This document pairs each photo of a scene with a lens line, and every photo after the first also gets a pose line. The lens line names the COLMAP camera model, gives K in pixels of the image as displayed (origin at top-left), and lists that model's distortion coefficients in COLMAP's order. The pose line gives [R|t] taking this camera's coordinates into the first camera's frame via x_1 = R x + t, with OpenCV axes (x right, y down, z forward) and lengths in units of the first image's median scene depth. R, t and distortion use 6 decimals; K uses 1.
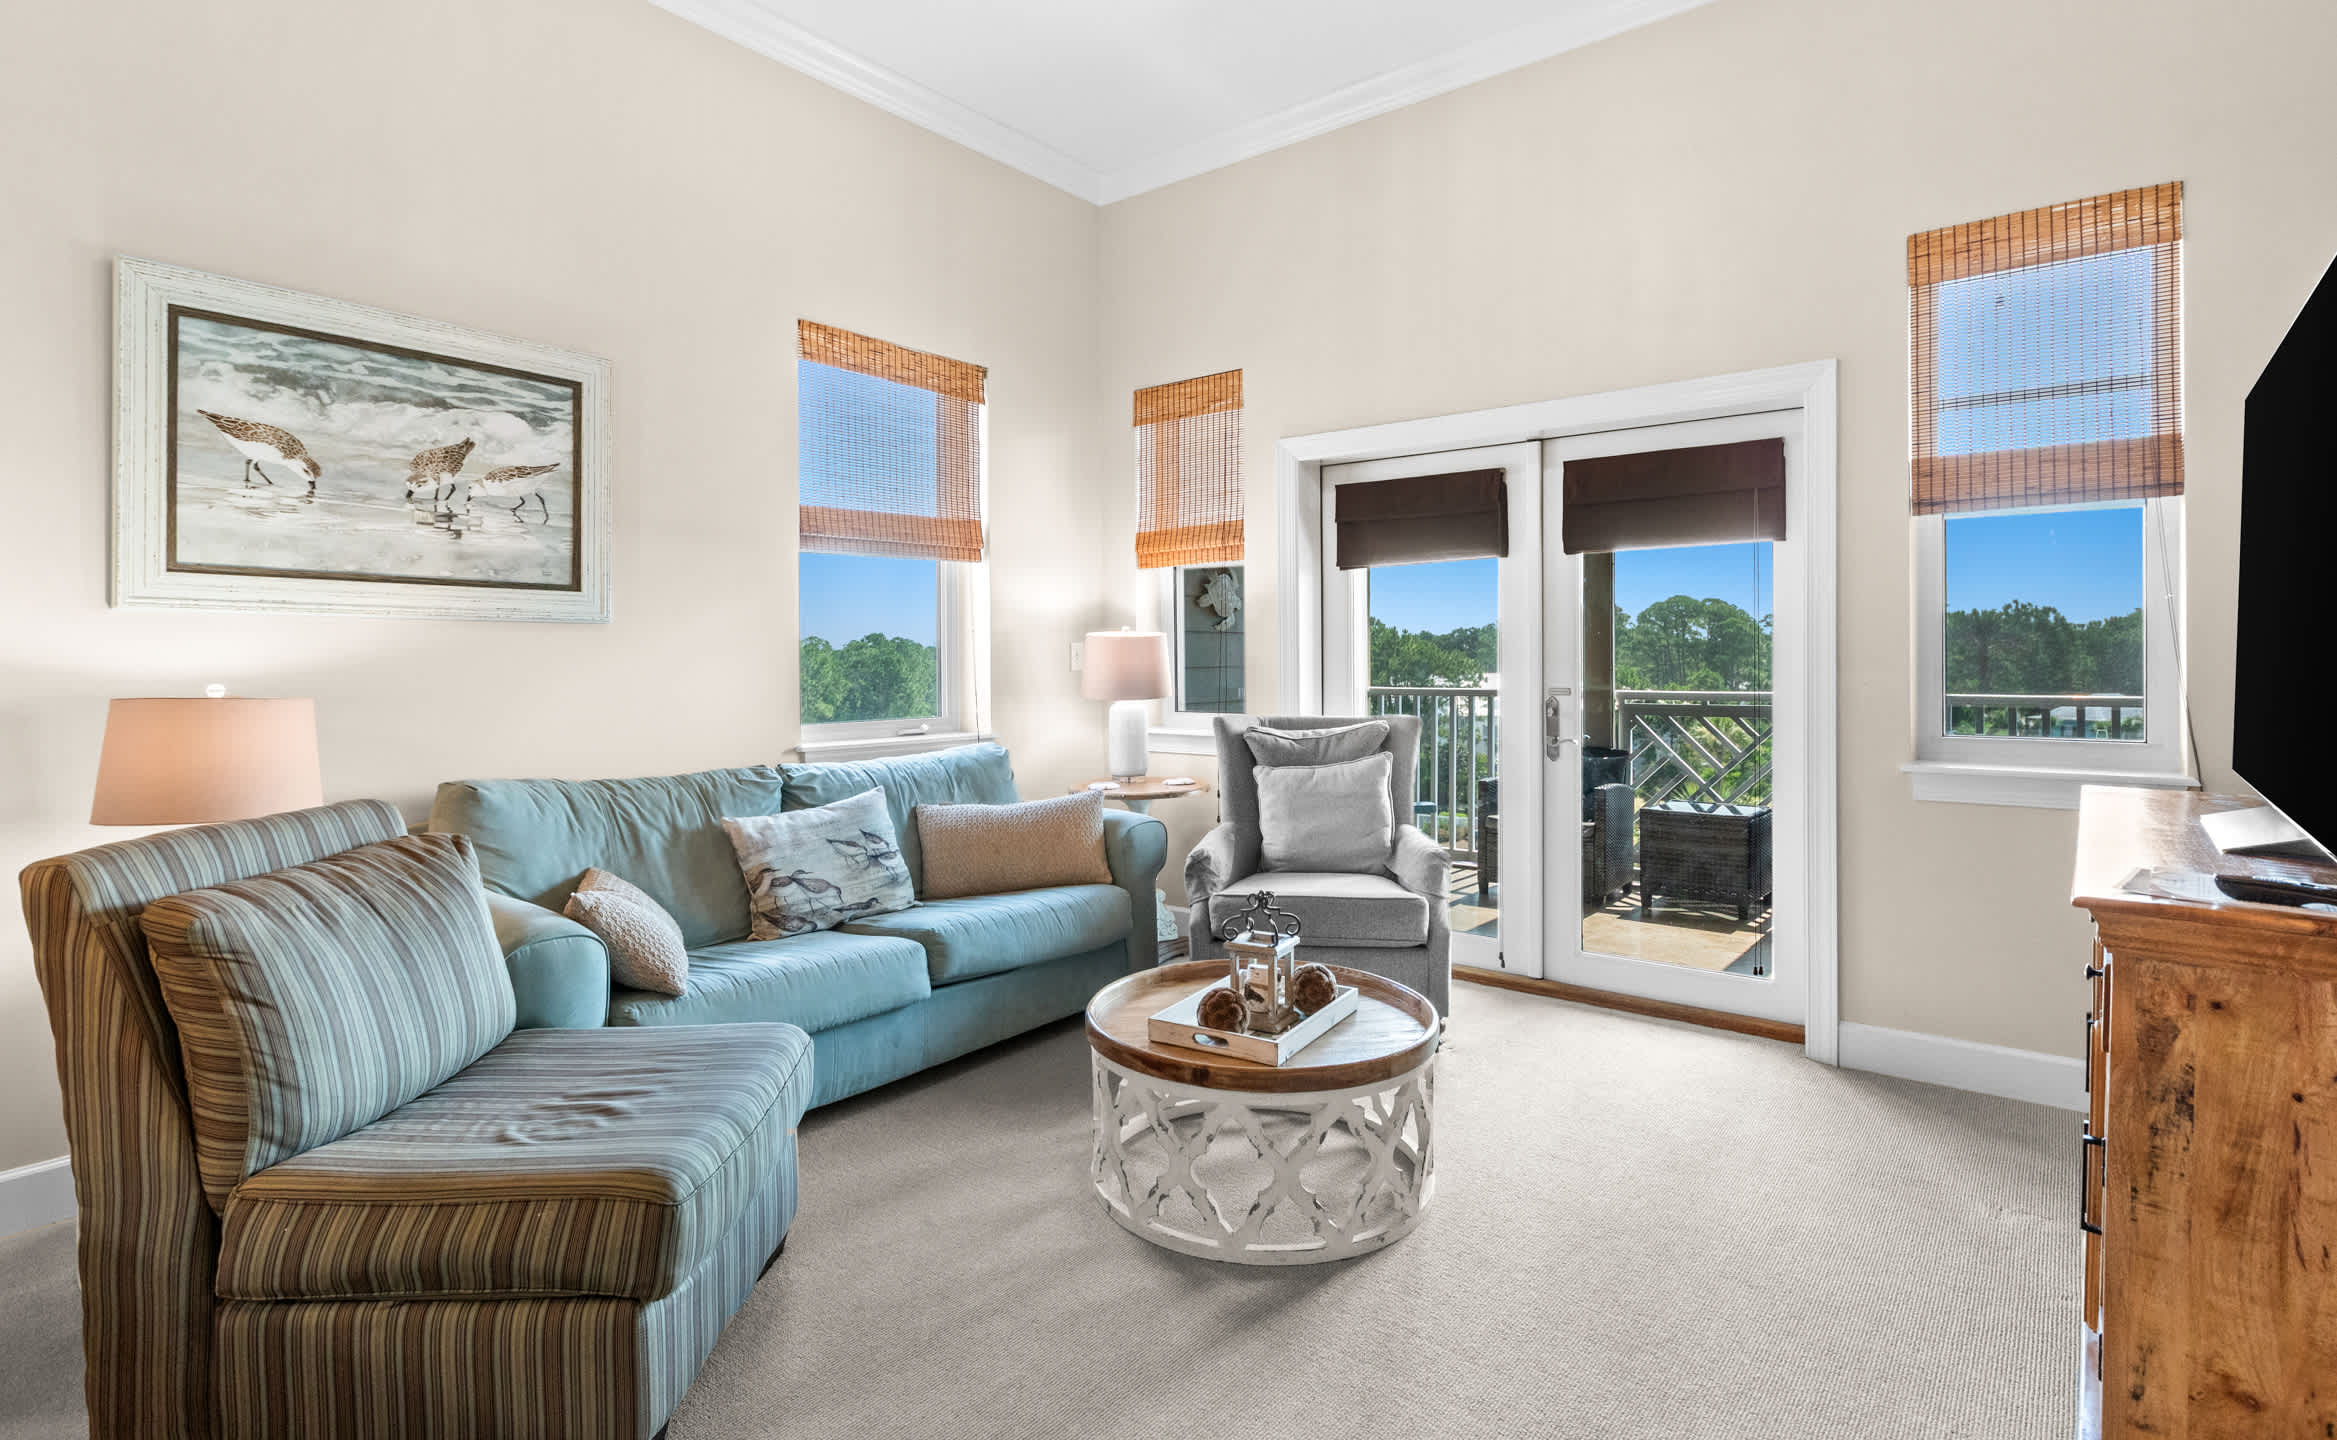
lens RADIAL K [[1095.2, 0, 1158.6], [0, 1095.2, 673.8], [0, 0, 1]] dist [-0.001239, -0.000248]
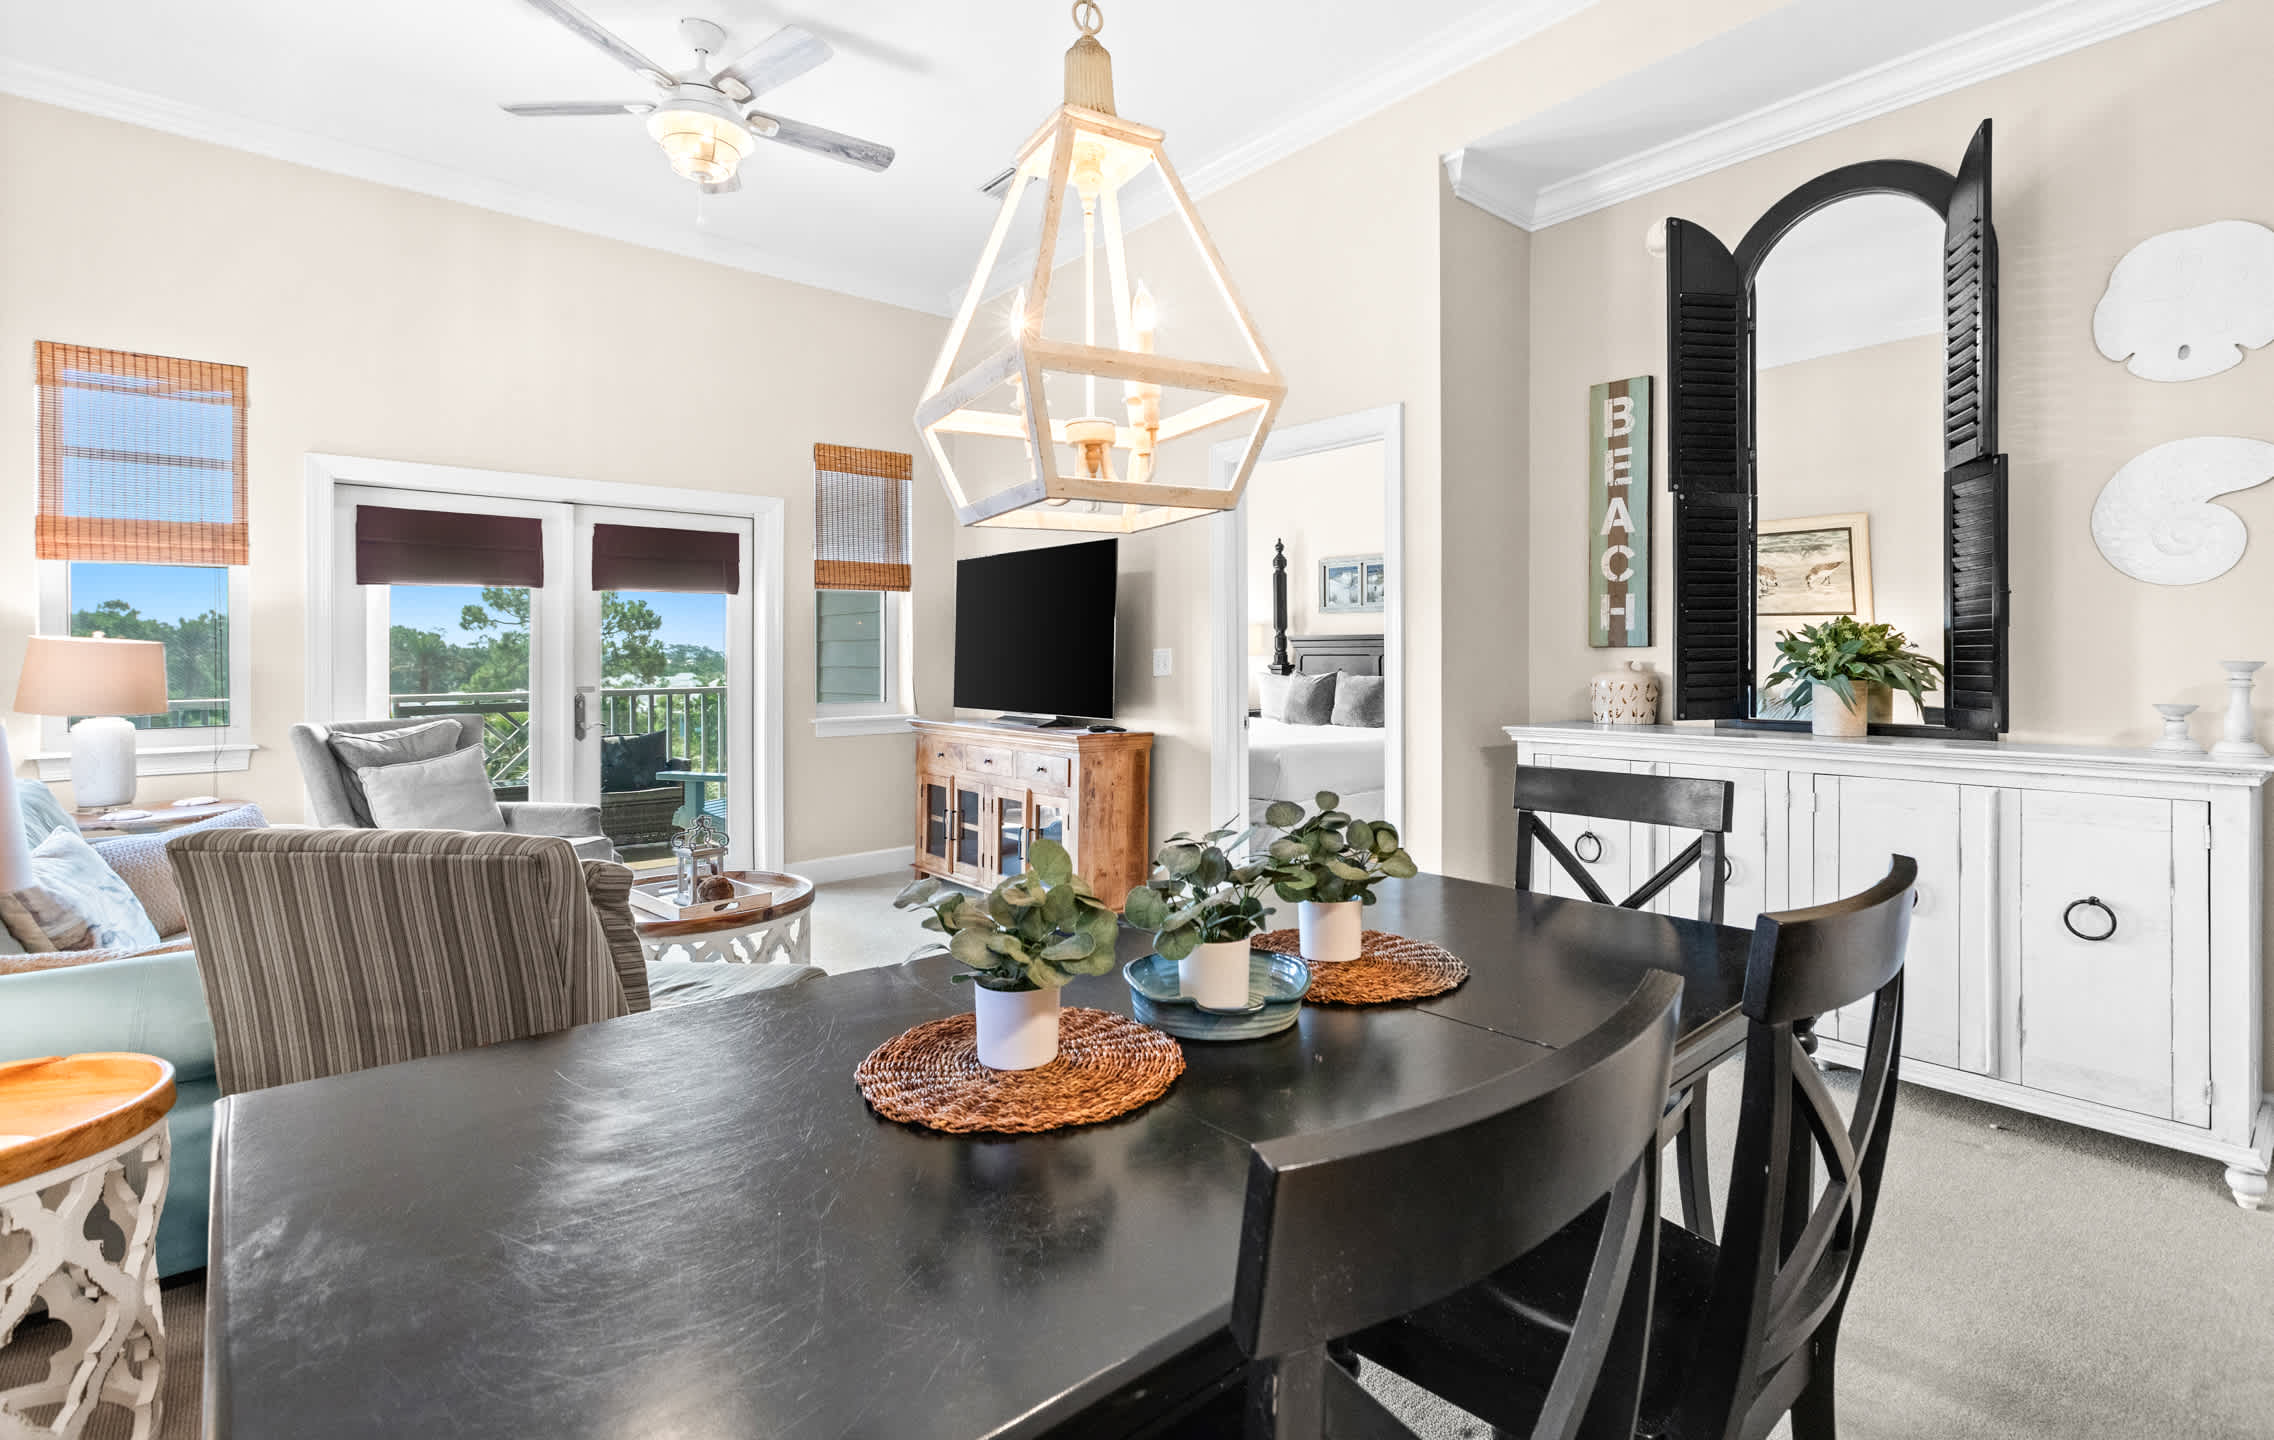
lens RADIAL K [[1065.7, 0, 1198.6], [0, 1065.7, 651.2], [0, 0, 1]] dist [-0.001239, -0.000248]
pose [[0.139309, 0.009892, 0.990199, -1.007379], [0.021240, 0.999690, -0.012975, 0.001512], [-0.990021, 0.022839, 0.139056, 0.072624]]
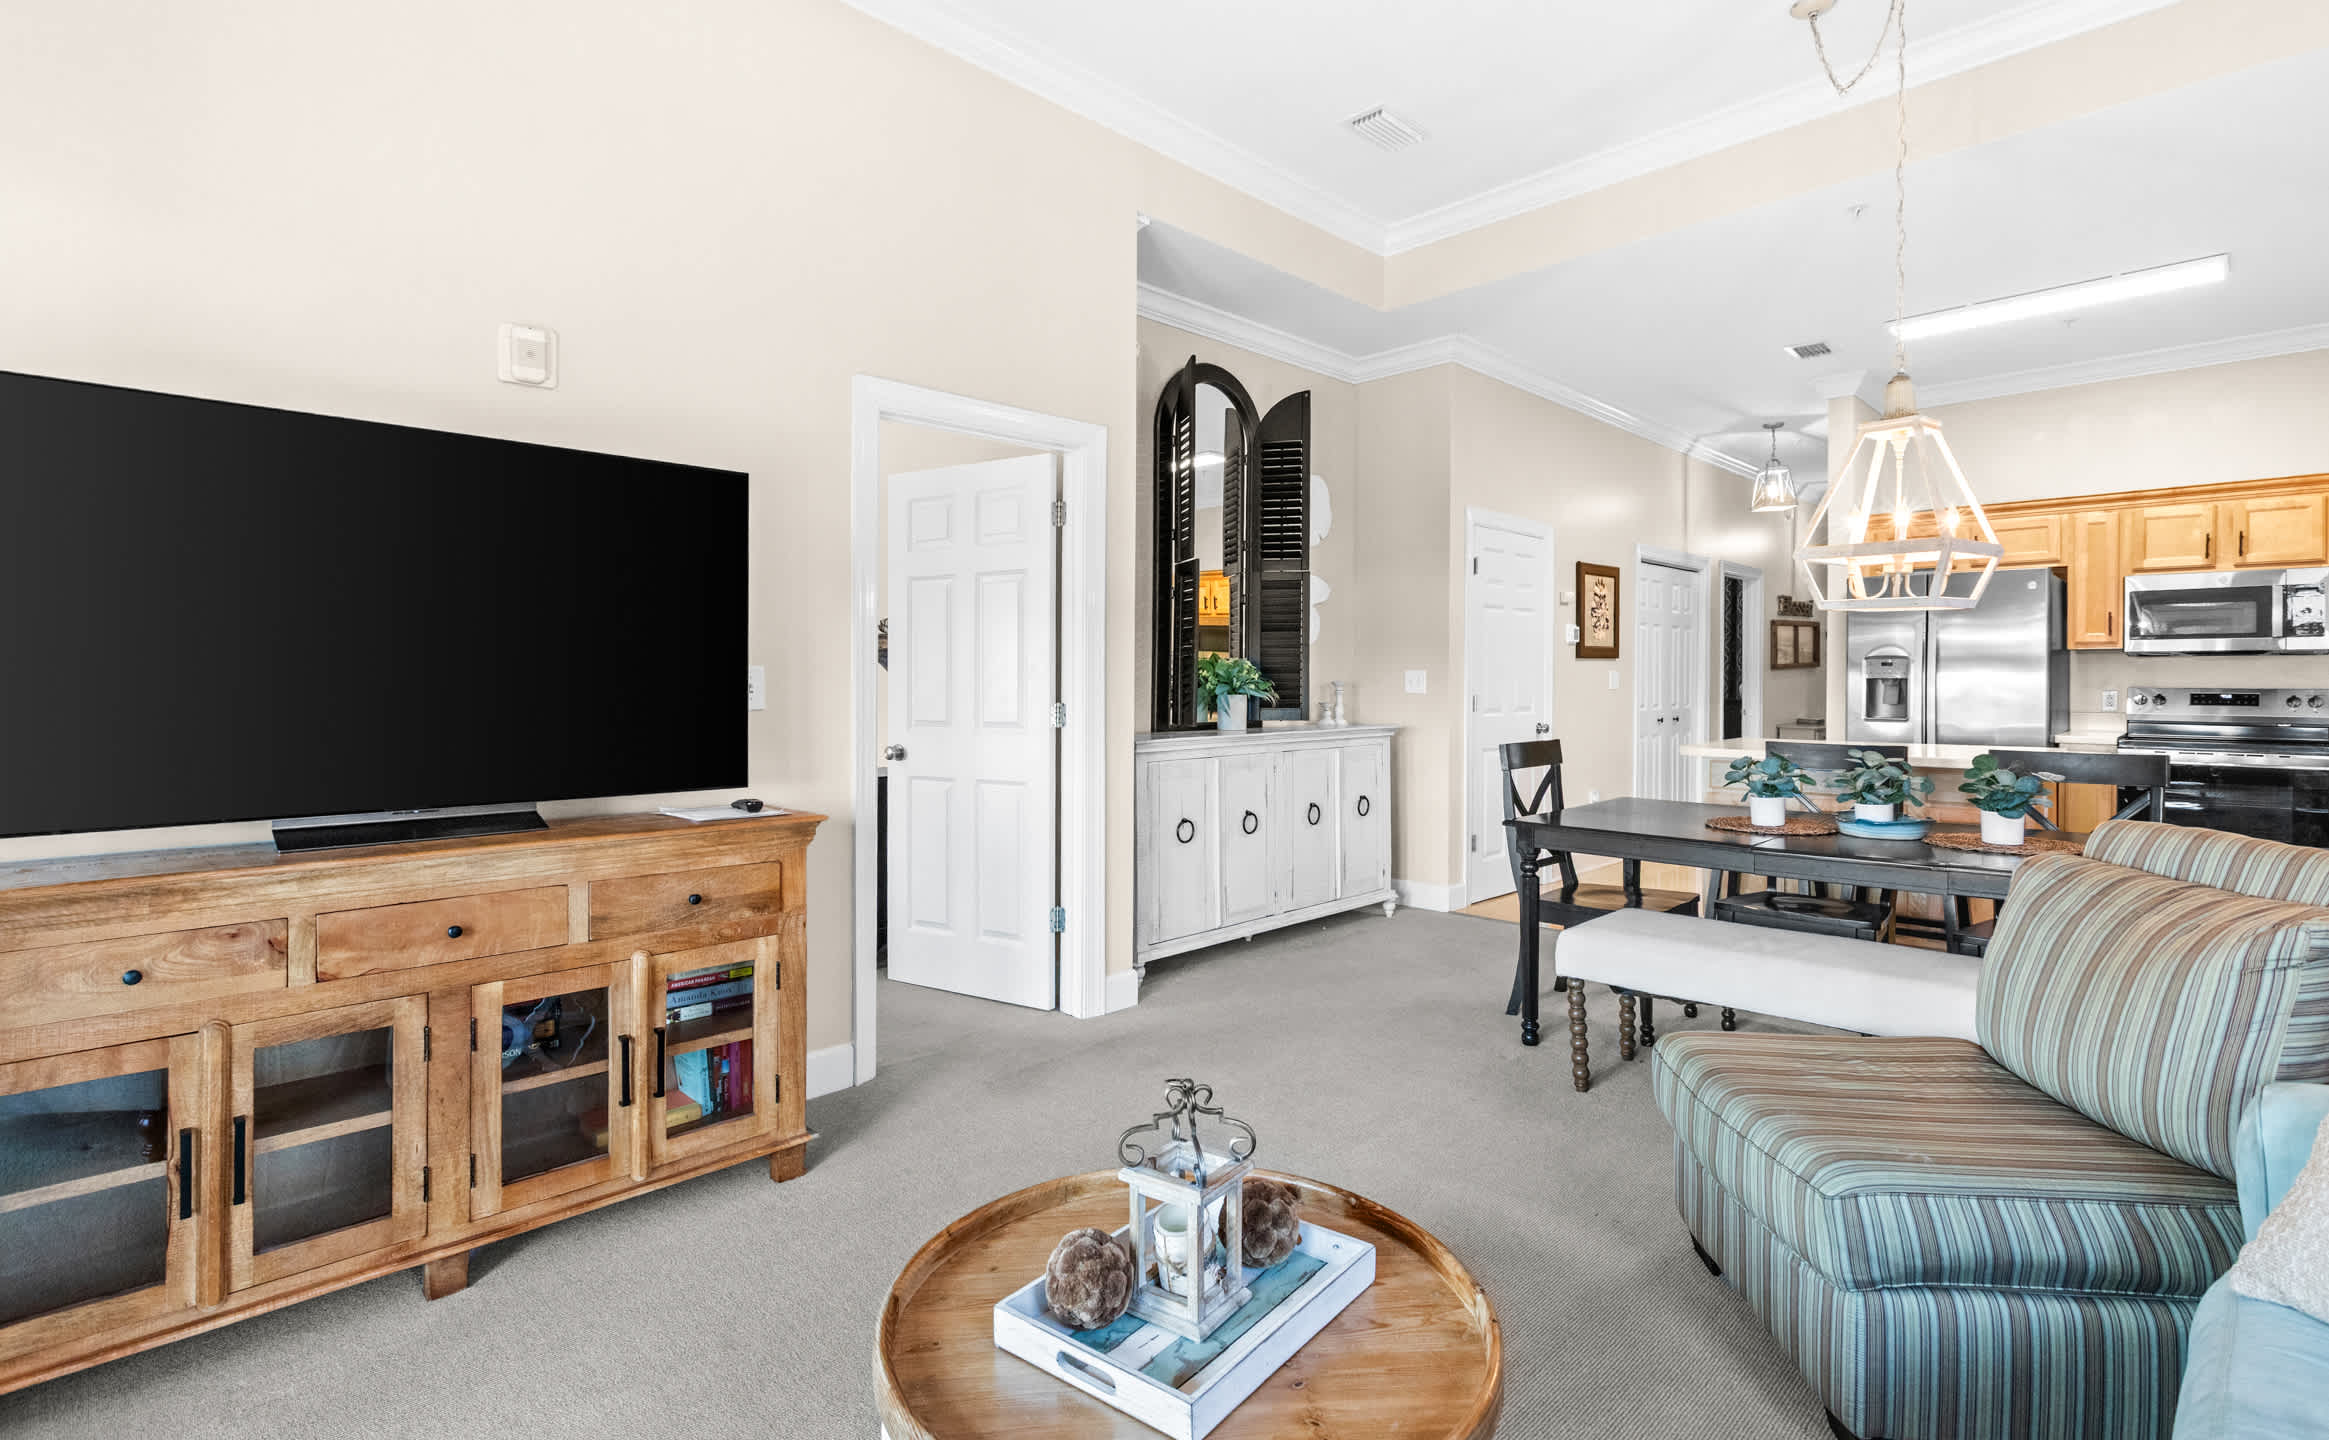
lens RADIAL K [[1091.4, 0, 1162.2], [0, 1091.4, 669.0], [0, 0, 1]] dist [-0.001239, -0.000248]
pose [[-0.996557, 0.005812, 0.082704, 0.039464], [0.006524, 0.999944, 0.008339, -0.024209], [-0.082651, 0.008850, -0.996539, 1.236231]]
